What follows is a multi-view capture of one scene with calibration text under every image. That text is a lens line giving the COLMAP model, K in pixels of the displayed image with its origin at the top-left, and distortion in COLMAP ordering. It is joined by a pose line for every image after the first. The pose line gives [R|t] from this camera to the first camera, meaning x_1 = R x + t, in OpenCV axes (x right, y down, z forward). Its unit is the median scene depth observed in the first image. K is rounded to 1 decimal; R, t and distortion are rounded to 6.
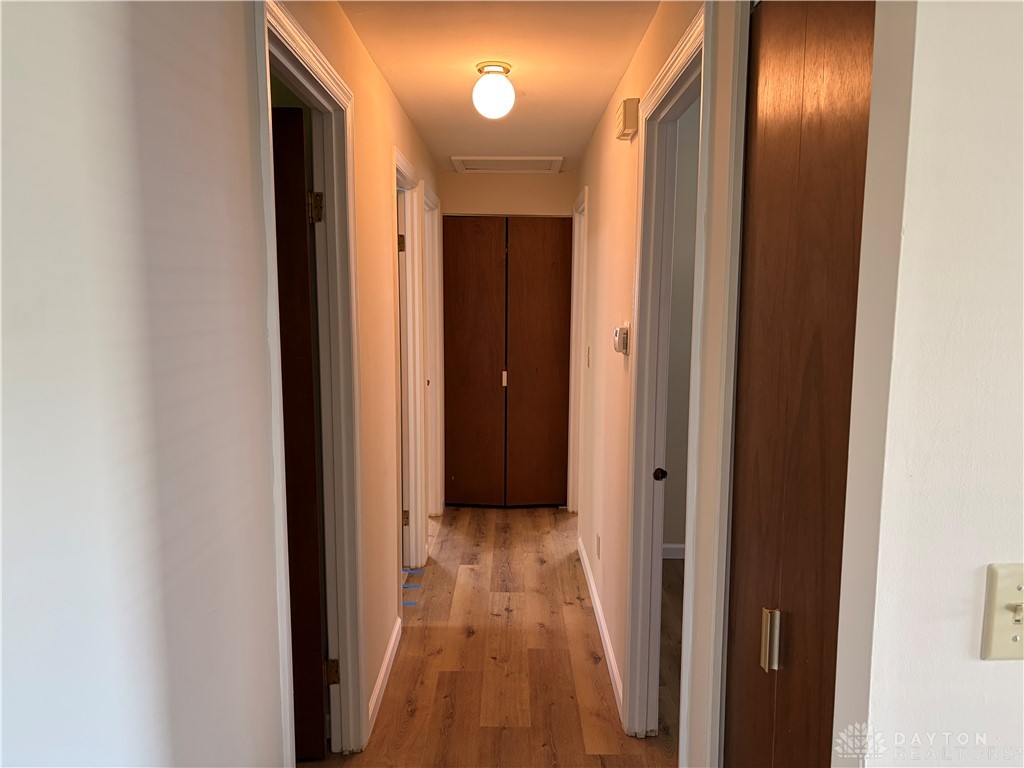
lens RADIAL K [[773.2, 0, 514.4], [0, 773.2, 396.2], [0, 0, 1]] dist [0.035270, -0.005593]
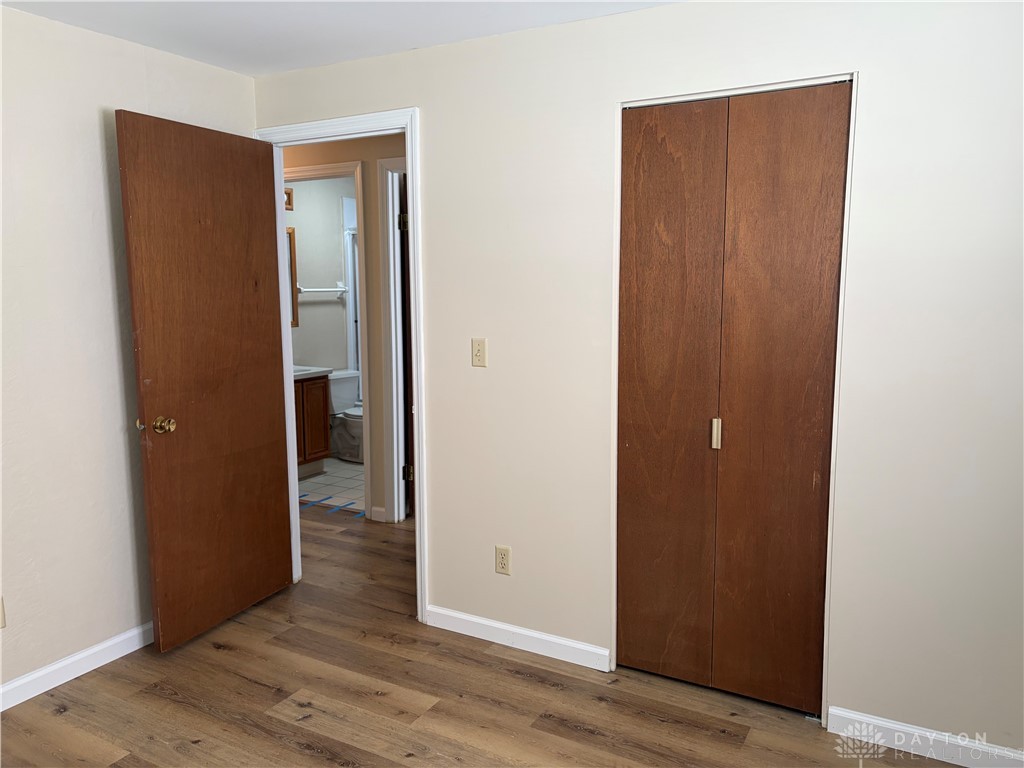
lens RADIAL K [[773.2, 0, 514.4], [0, 773.2, 396.2], [0, 0, 1]] dist [0.035270, -0.005593]
pose [[-0.495393, 0.118757, -0.860513, 0.643171], [-0.113695, 0.973225, 0.199766, -0.175704], [0.861196, 0.196799, -0.468627, 1.521861]]
